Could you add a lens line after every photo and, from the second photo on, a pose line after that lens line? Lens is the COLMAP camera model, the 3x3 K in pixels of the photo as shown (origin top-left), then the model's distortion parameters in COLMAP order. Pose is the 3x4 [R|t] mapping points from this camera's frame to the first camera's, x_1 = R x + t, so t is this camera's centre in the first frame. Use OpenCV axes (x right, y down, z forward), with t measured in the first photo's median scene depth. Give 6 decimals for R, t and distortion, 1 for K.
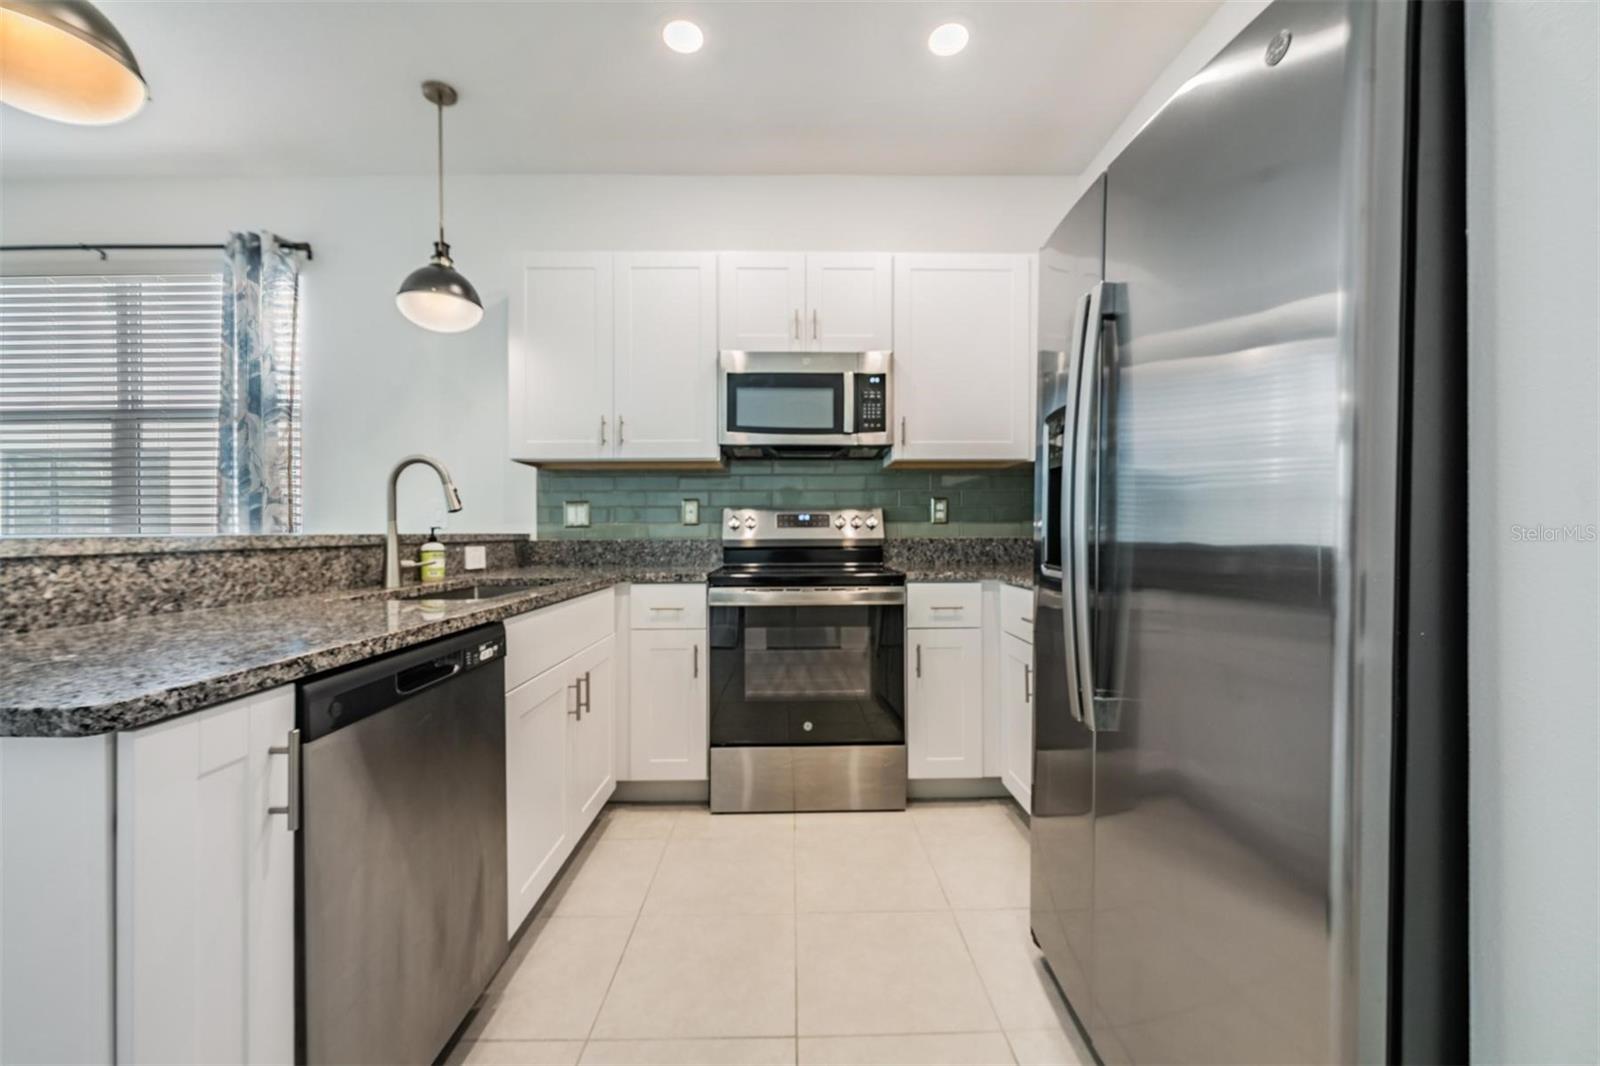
lens RADIAL K [[647.2, 0, 805.2], [0, 647.2, 534.1], [0, 0, 1]] dist [-0.016477, -0.000021]
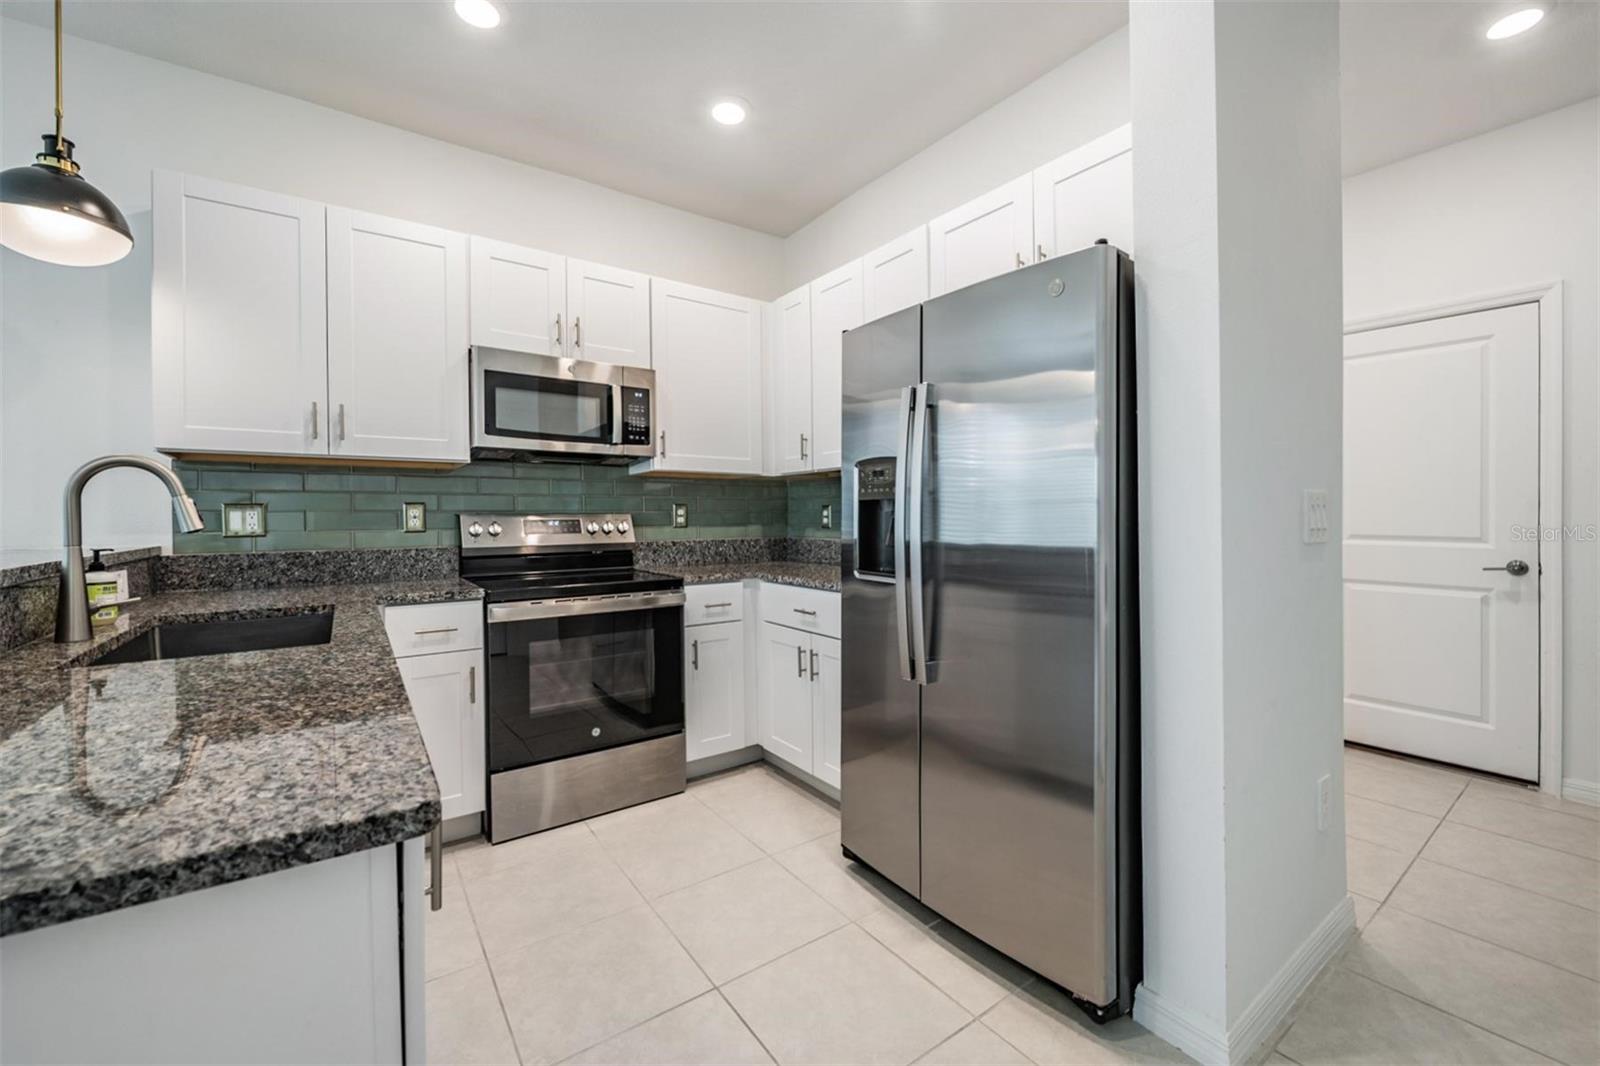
lens RADIAL K [[644.7, 0, 819.6], [0, 644.7, 513.7], [0, 0, 1]] dist [-0.016770, -0.000079]
pose [[0.811749, 0.002183, 0.584002, -0.268692], [0.003877, 0.999951, -0.009126, -0.032726], [-0.583993, 0.009672, 0.811701, -0.027510]]
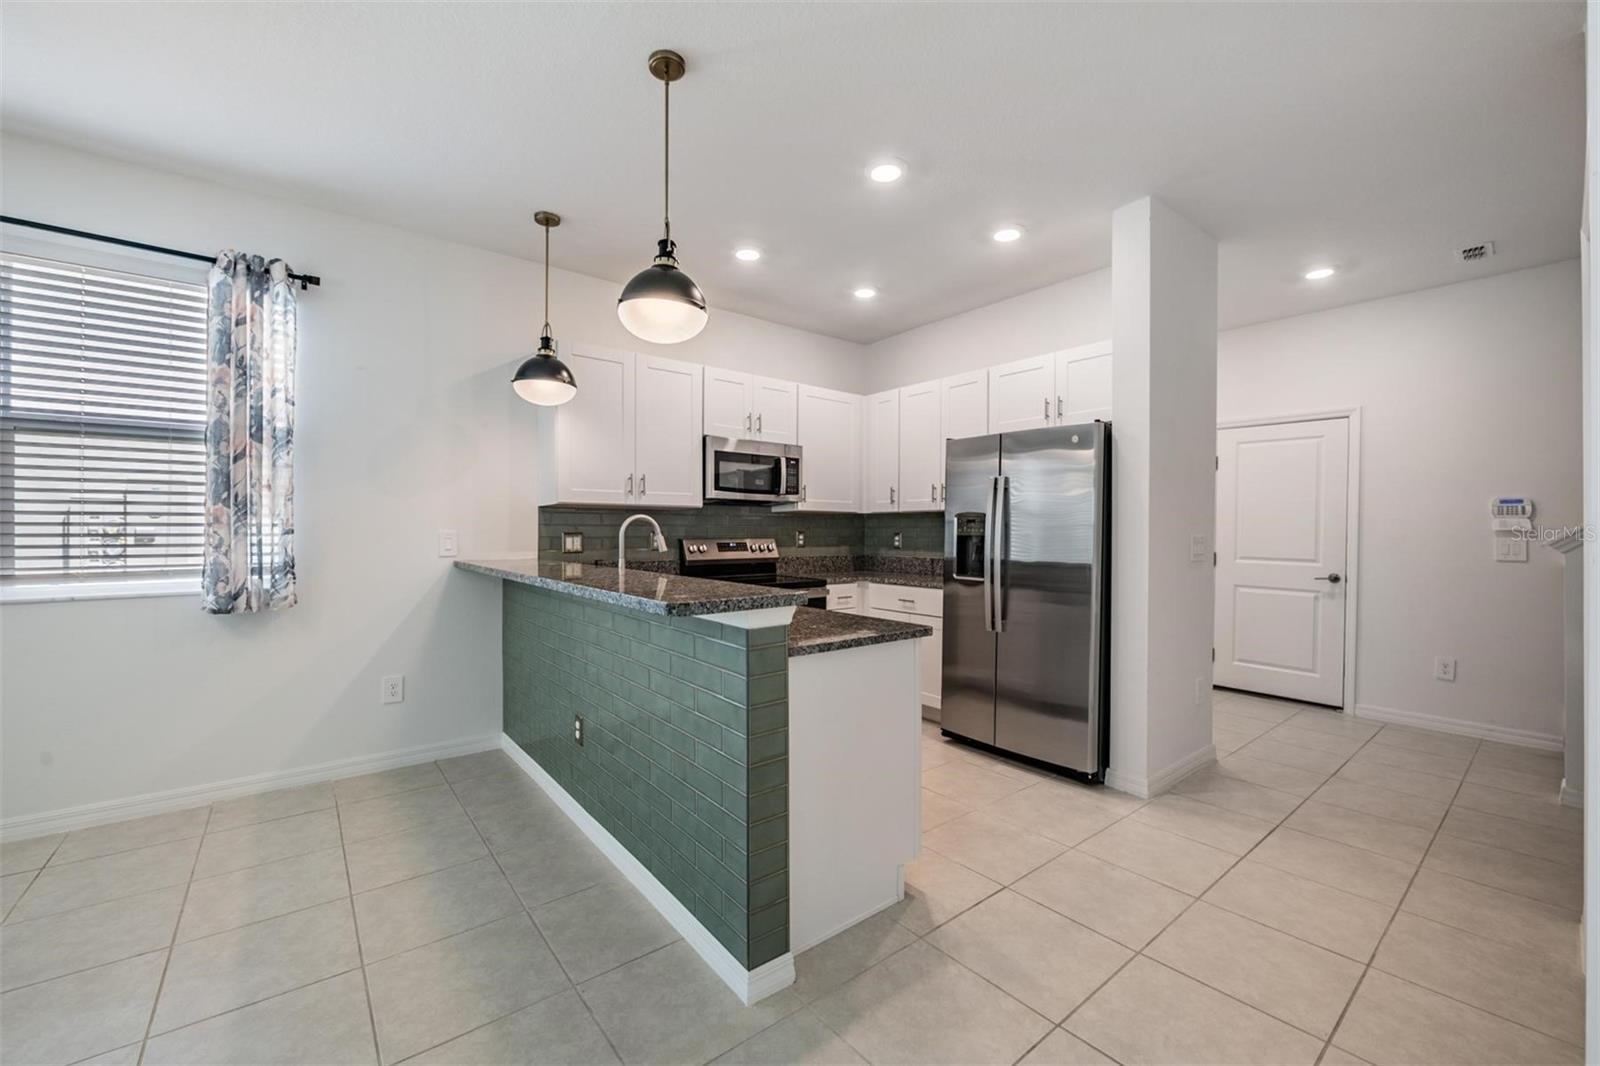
lens RADIAL K [[647.2, 0, 805.2], [0, 647.2, 534.1], [0, 0, 1]] dist [-0.016477, -0.000021]
pose [[0.788588, 0.003920, 0.614910, -0.876284], [-0.006721, 0.999975, 0.002245, -0.059780], [-0.614885, -0.005903, 0.788594, -0.317195]]
